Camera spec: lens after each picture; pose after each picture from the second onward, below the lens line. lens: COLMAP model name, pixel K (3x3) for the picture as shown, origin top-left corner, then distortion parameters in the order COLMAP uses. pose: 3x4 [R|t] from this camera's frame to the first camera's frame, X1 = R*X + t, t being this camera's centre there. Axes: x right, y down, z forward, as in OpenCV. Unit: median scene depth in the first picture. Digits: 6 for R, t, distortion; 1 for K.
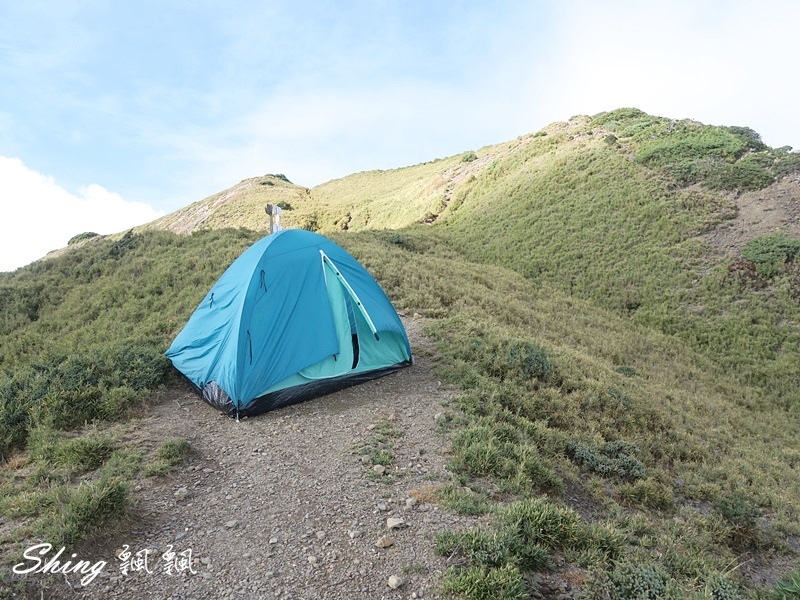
lens RADIAL K [[554.8, 0, 396.7], [0, 554.8, 278.7], [0, 0, 1]] dist [-0.005711, -0.003321]
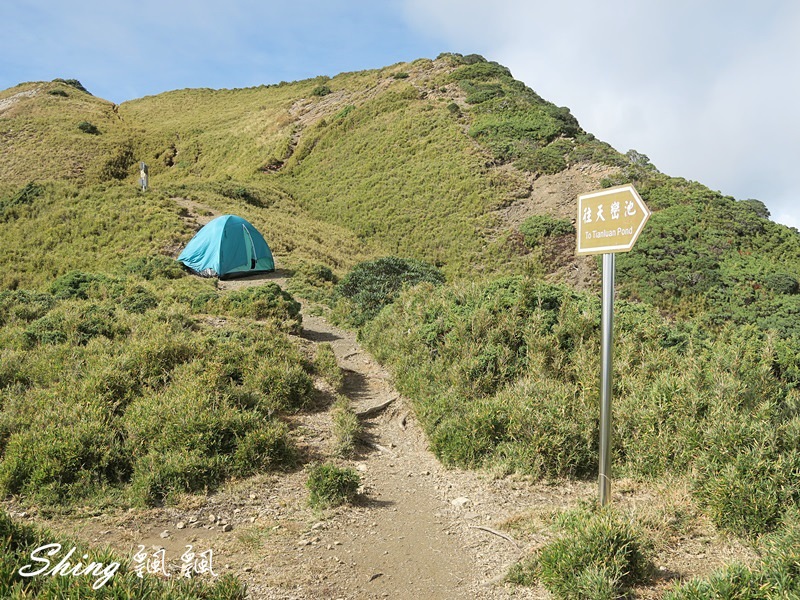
lens RADIAL K [[642.4, 0, 400.0], [0, 642.4, 300.0], [0, 0, 1]] dist [0.050244, -0.000830]
pose [[0.965262, 0.029396, 0.259627, -0.020474], [-0.056323, 0.993700, 0.096890, -0.003464], [-0.255143, -0.108147, 0.960836, -0.225901]]
